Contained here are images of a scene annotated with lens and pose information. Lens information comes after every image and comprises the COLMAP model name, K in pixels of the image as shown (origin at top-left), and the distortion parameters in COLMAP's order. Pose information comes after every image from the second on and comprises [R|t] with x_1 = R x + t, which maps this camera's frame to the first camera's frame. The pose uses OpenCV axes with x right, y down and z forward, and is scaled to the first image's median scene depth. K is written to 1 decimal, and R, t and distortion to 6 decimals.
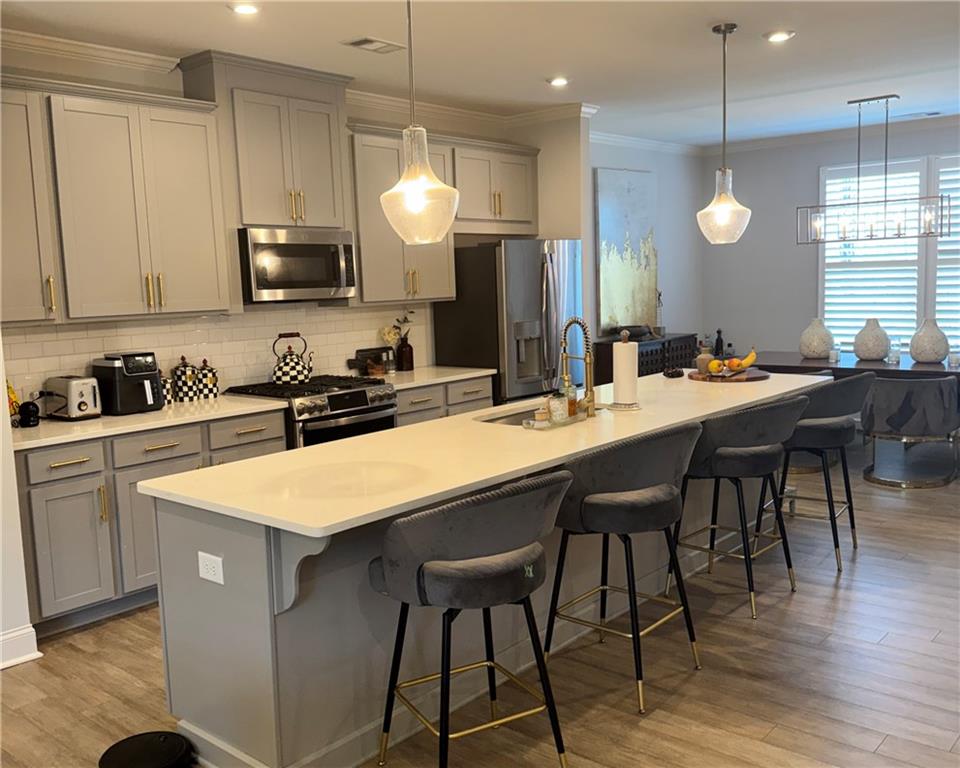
lens RADIAL K [[883.3, 0, 480.0], [0, 883.3, 384.0], [0, 0, 1]] dist [0.167435, -0.352958]
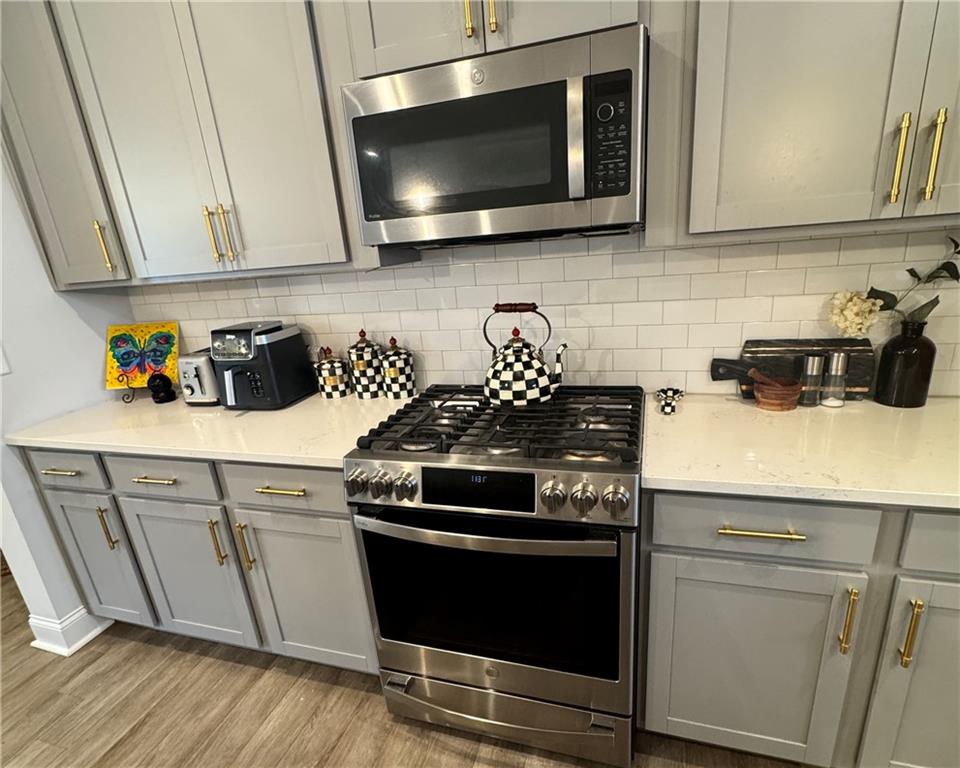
lens RADIAL K [[519.8, 0, 483.3], [0, 519.8, 416.3], [0, 0, 1]] dist [0.001122, 0.000745]
pose [[0.393798, 0.300487, -0.868695, 0.056230], [-0.041719, 0.949927, 0.309673, -0.086471], [0.918250, -0.085708, 0.386616, 0.852937]]
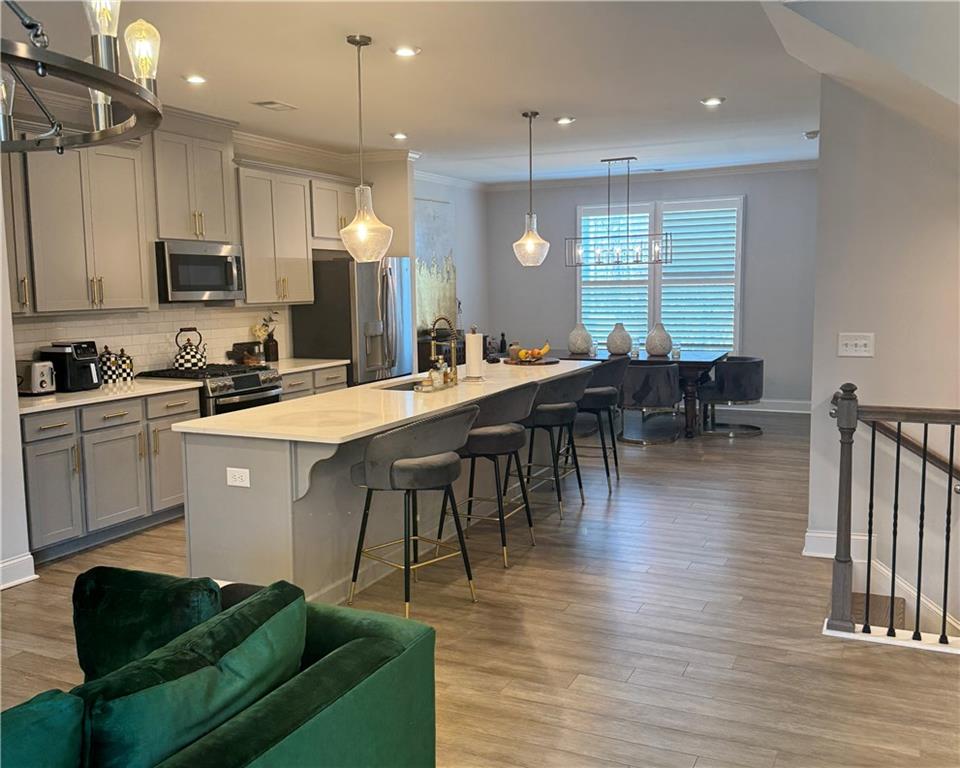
lens RADIAL K [[883.3, 0, 480.0], [0, 883.3, 384.0], [0, 0, 1]] dist [0.167435, -0.352958]
pose [[0.961644, -0.010901, 0.274086, -0.165775], [0.014252, 0.999846, -0.010239, 0.036903], [-0.273932, 0.013752, 0.961651, -0.278379]]
